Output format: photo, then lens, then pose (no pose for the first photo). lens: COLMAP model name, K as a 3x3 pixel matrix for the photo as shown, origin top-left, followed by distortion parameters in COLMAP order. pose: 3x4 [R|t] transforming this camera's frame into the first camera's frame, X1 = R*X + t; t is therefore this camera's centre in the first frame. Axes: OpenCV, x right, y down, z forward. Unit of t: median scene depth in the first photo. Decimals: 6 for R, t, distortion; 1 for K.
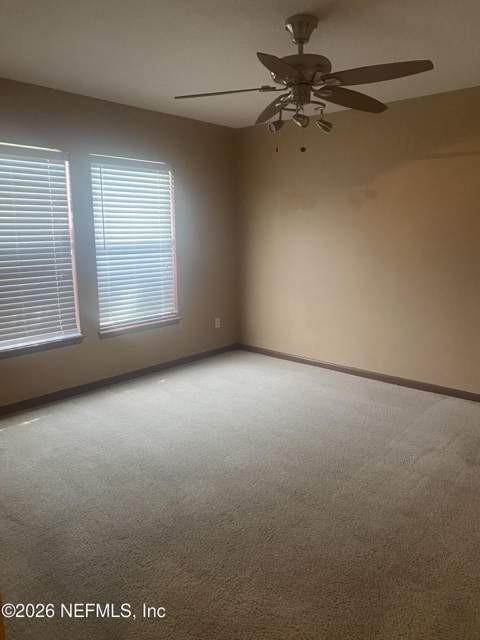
lens RADIAL K [[484.5, 0, 243.7], [0, 484.5, 318.7], [0, 0, 1]] dist [0.032588, -0.025428]
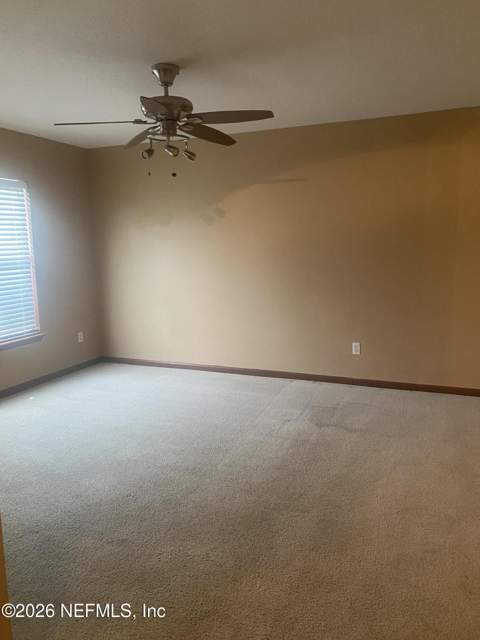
lens RADIAL K [[484.5, 0, 238.5], [0, 484.5, 323.4], [0, 0, 1]] dist [0.032588, -0.025428]
pose [[0.947634, -0.071131, 0.311337, -0.110400], [0.078696, 0.996829, -0.011787, 0.035689], [-0.309511, 0.035671, 0.950227, -0.143664]]
